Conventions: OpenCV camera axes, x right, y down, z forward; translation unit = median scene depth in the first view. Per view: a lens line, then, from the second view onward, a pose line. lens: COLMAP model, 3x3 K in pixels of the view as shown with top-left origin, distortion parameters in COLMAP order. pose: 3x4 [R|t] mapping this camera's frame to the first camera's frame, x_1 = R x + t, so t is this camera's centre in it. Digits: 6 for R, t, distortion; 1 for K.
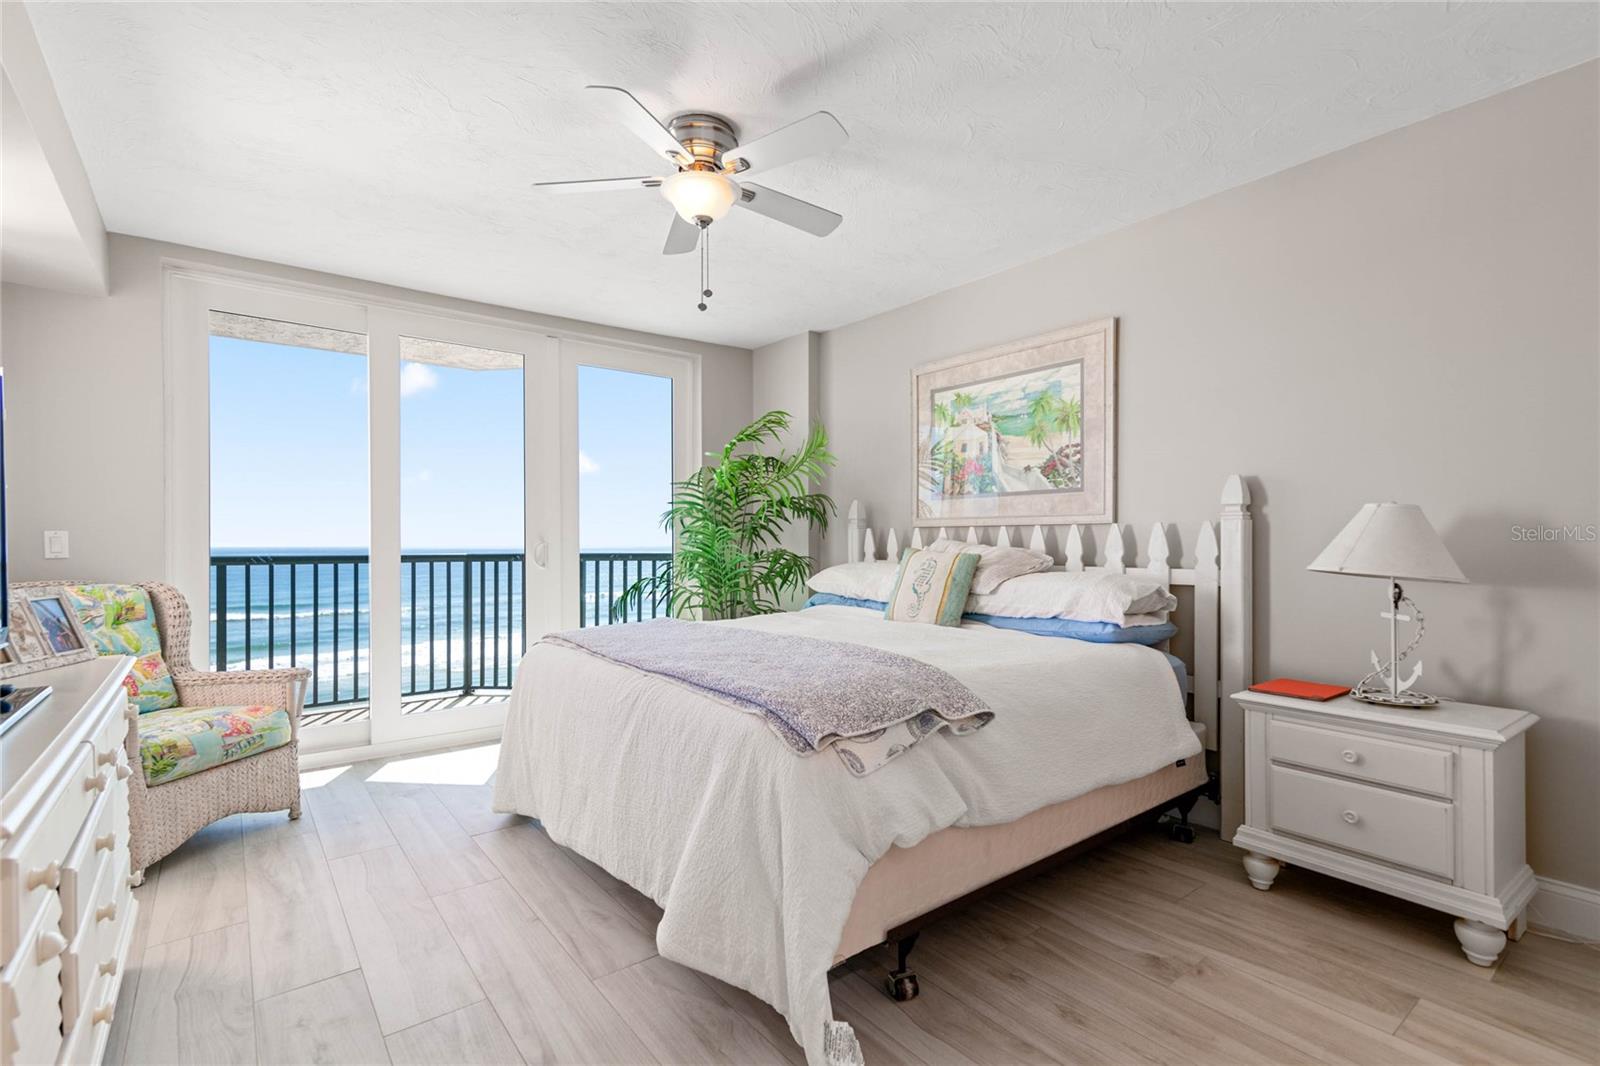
lens RADIAL K [[732.0, 0, 802.3], [0, 732.0, 546.3], [0, 0, 1]] dist [0.016930, 0.000012]
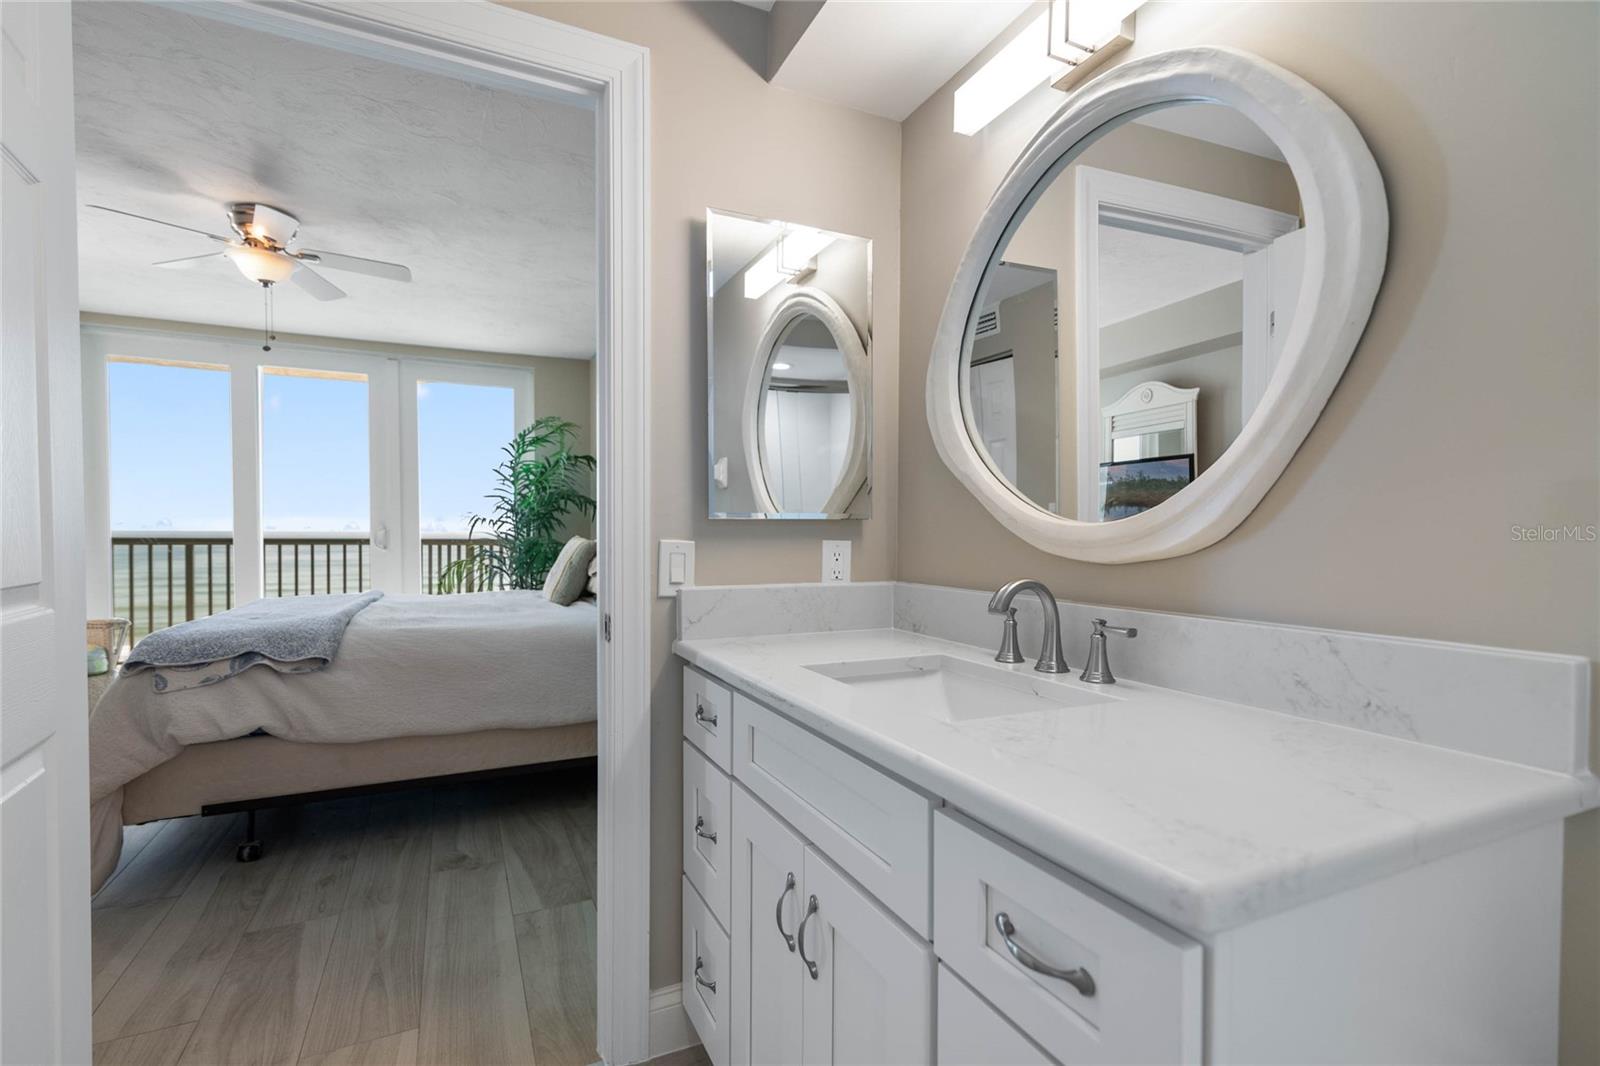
lens RADIAL K [[738.3, 0, 797.4], [0, 738.3, 550.1], [0, 0, 1]] dist [0.021086, -0.000028]
pose [[0.973606, 0.013268, -0.227849, 0.825120], [-0.008579, 0.999731, 0.021559, -0.003472], [0.228074, -0.019035, 0.973458, -0.067931]]
